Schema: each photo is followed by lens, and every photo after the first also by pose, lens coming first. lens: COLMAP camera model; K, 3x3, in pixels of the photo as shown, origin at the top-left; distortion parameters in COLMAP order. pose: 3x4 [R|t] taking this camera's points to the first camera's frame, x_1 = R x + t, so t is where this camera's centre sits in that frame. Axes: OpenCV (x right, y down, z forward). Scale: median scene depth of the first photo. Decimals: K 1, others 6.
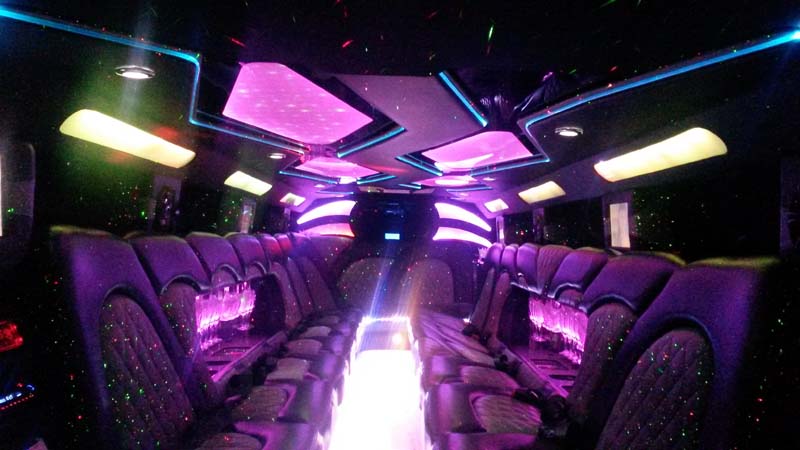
lens RADIAL K [[632.7, 0, 400.1], [0, 632.7, 220.6], [0, 0, 1]] dist [0.063689, -0.002707]
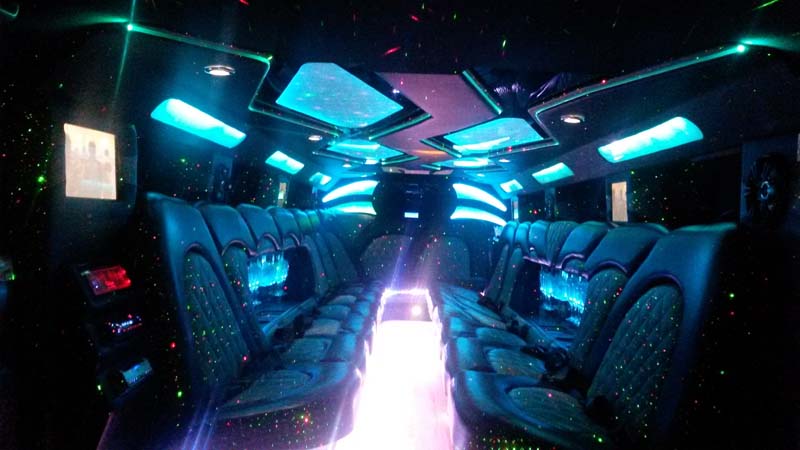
lens RADIAL K [[627.7, 0, 400.0], [0, 627.7, 225.0], [0, 0, 1]] dist [0.072286, -0.000799]
pose [[0.999586, 0.011588, -0.026332, -0.010510], [-0.010641, 0.999302, 0.035810, 0.009567], [0.026729, -0.035515, 0.999012, -0.102832]]
